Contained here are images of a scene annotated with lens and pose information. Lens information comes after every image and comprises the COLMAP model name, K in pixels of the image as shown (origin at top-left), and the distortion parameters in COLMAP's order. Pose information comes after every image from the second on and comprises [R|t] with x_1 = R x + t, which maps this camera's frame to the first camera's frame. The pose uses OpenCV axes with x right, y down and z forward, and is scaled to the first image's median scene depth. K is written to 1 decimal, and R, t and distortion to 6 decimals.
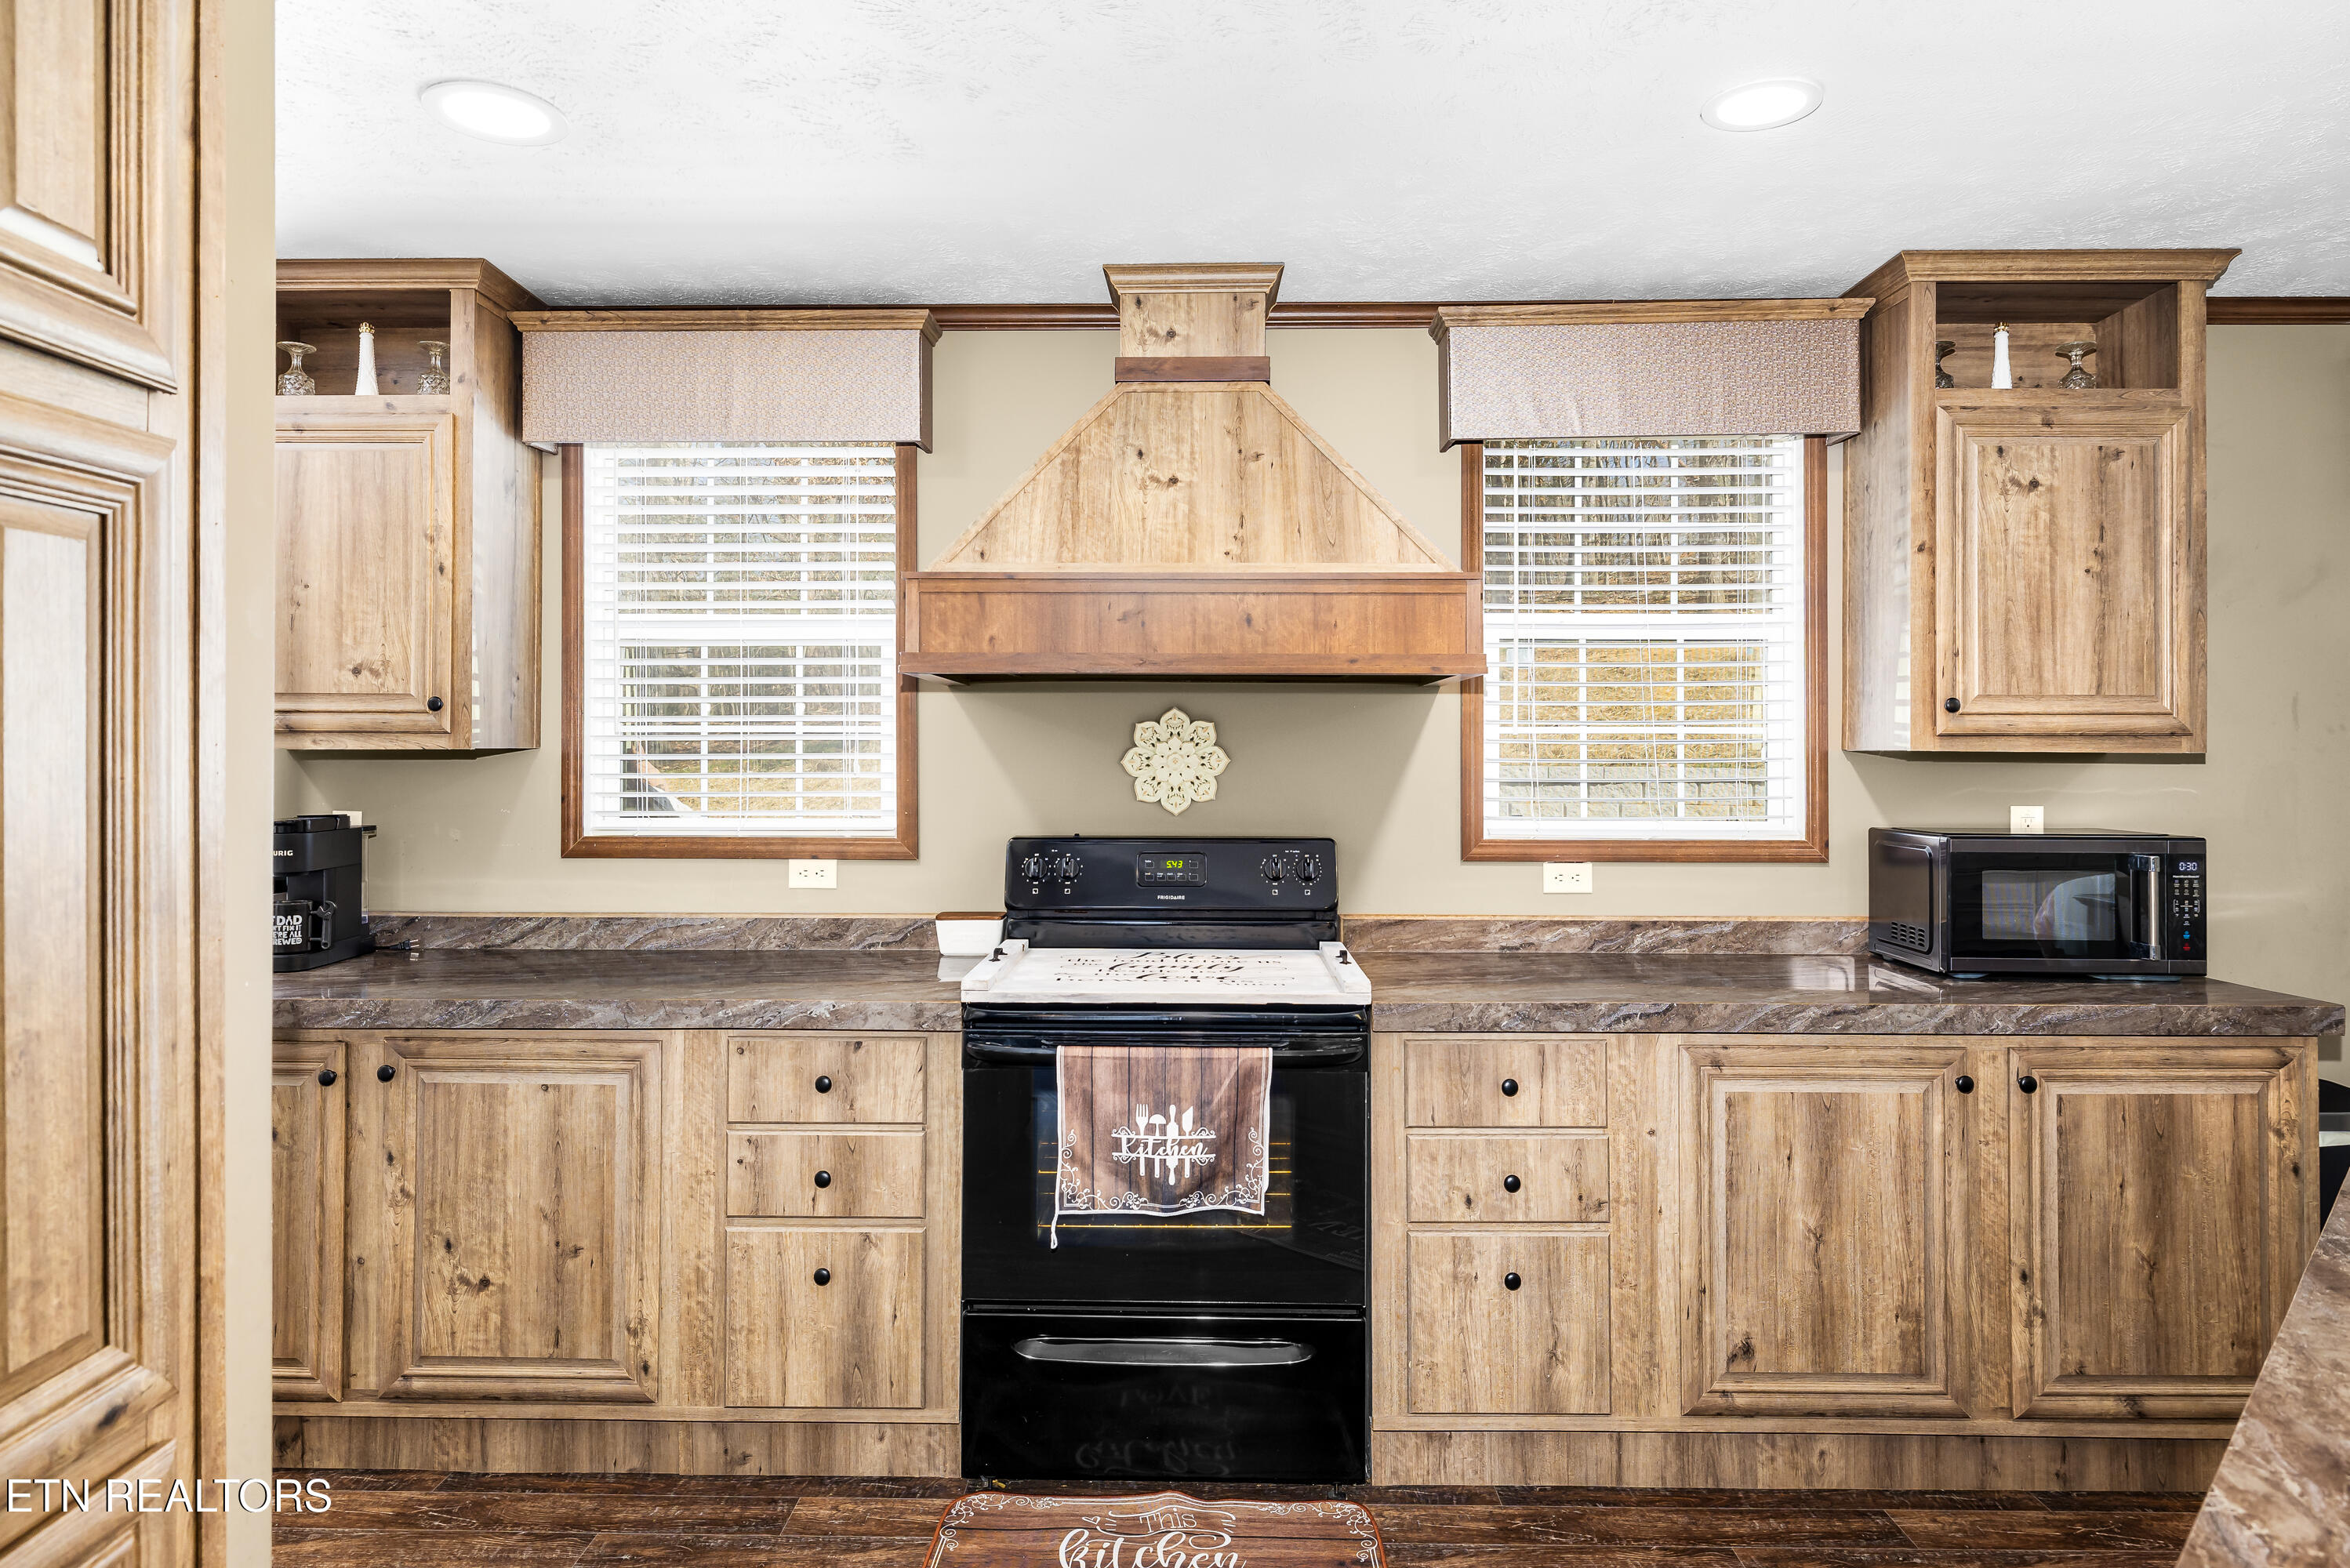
lens RADIAL K [[1383.2, 0, 1033.9], [0, 1383.2, 772.9], [0, 0, 1]] dist [0.002318, -0.002626]
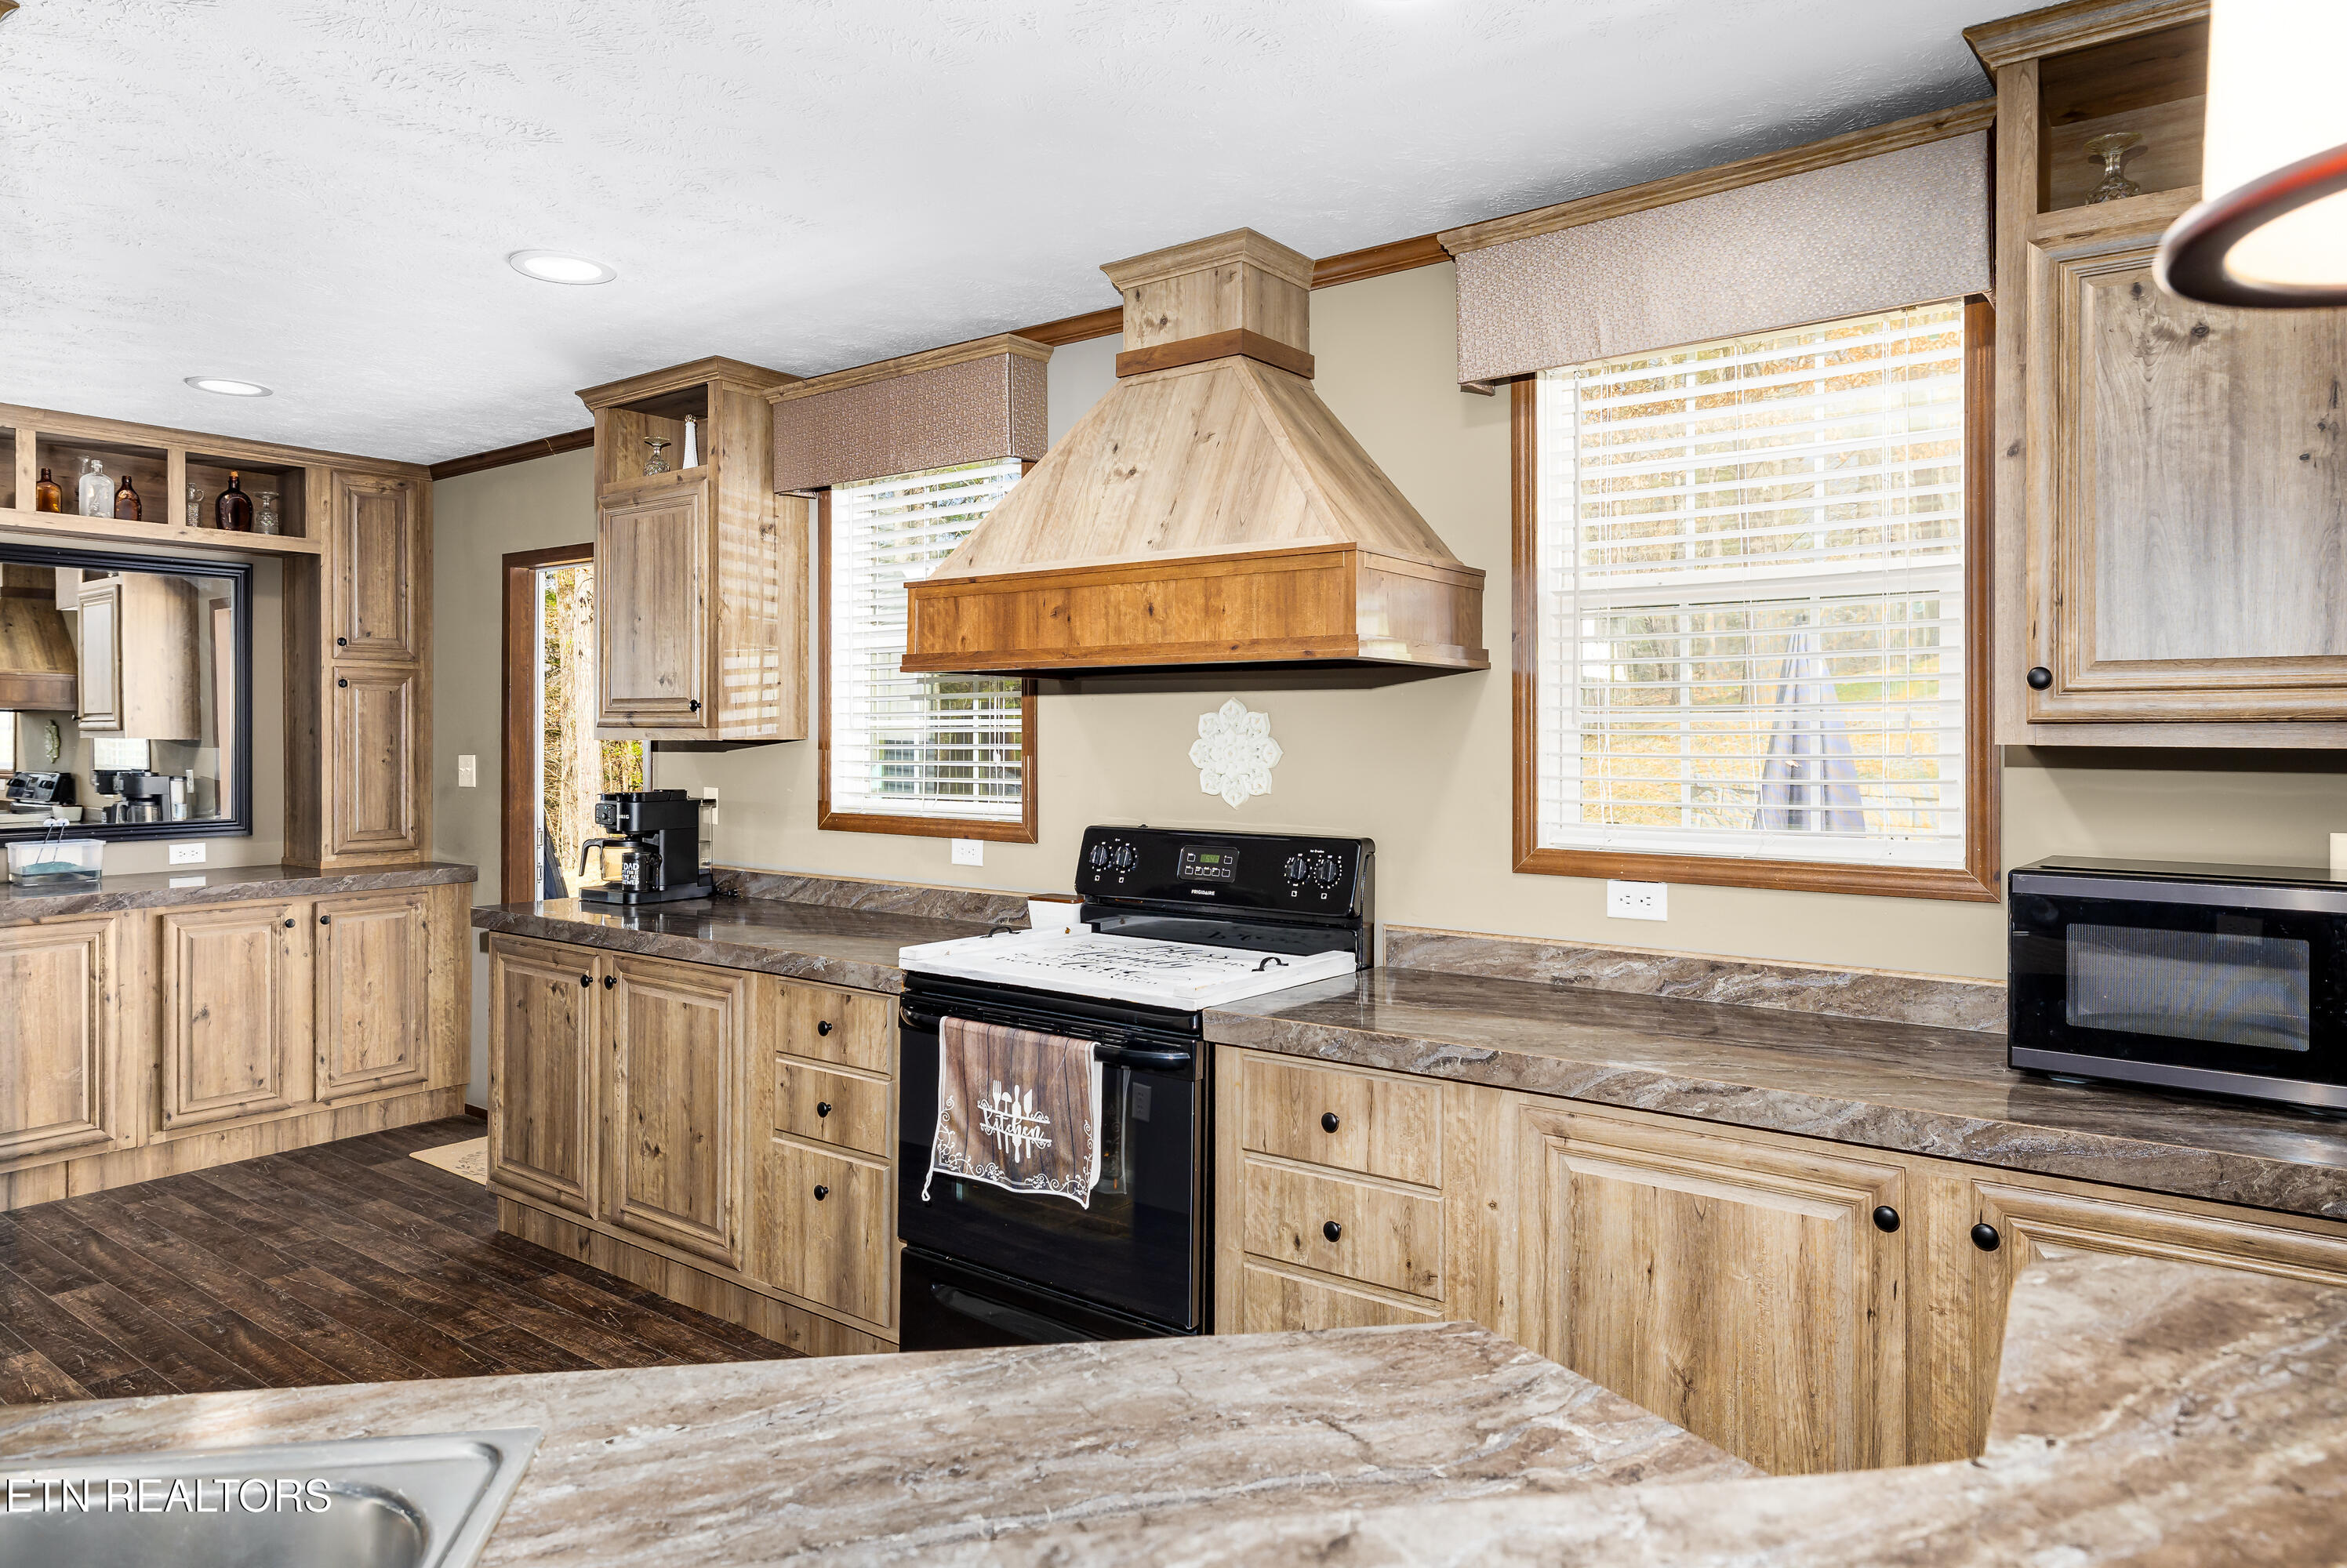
lens RADIAL K [[1381.4, 0, 1000.6], [0, 1381.4, 763.6], [0, 0, 1]] dist [0.002318, -0.002626]
pose [[0.805868, 0.010865, -0.591996, 0.648766], [-0.009998, 0.999939, 0.004742, -0.004827], [0.592011, 0.002097, 0.805927, 0.148286]]
